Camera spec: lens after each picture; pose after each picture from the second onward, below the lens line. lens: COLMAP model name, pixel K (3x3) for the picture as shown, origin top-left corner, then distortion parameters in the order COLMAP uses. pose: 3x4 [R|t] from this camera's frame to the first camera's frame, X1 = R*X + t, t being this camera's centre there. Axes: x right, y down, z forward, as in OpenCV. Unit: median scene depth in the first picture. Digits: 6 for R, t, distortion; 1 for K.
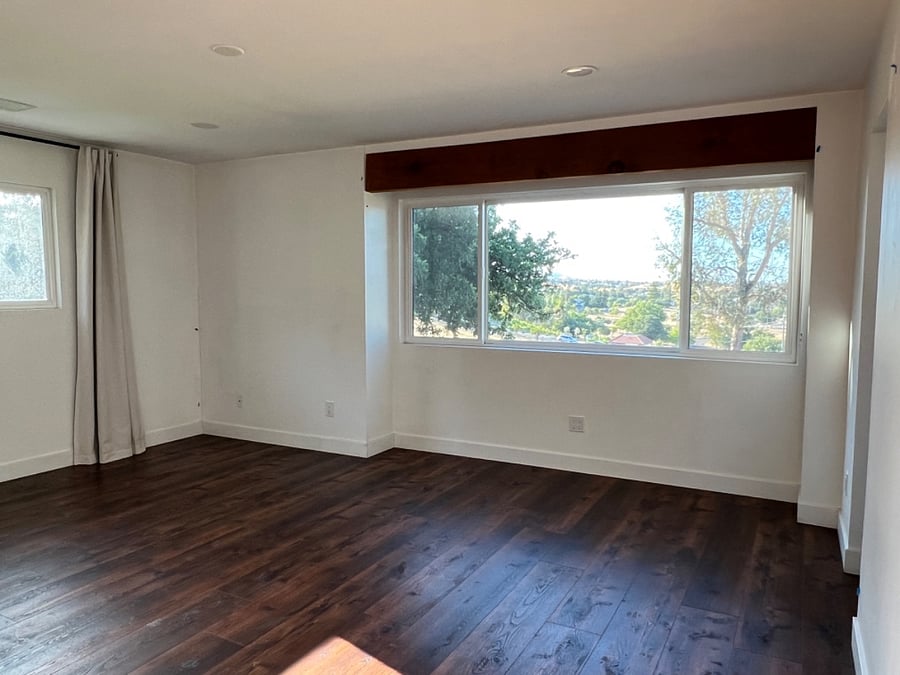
lens RADIAL K [[674.6, 0, 451.7], [0, 674.6, 336.3], [0, 0, 1]] dist [-0.005465, -0.003706]
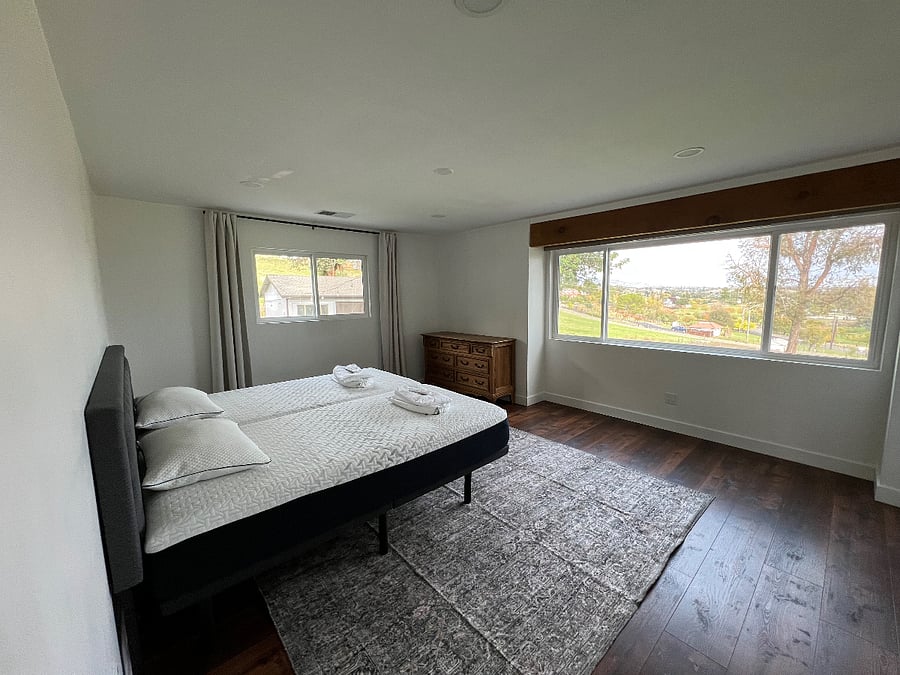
lens RADIAL K [[360.7, 0, 450.7], [0, 360.7, 340.7], [0, 0, 1]] dist [-0.000428, 0.000429]
pose [[0.938278, 0.026943, -0.344830, 0.001576], [-0.007430, 0.998301, 0.057784, -0.040797], [0.345801, -0.051656, 0.936885, 0.102998]]
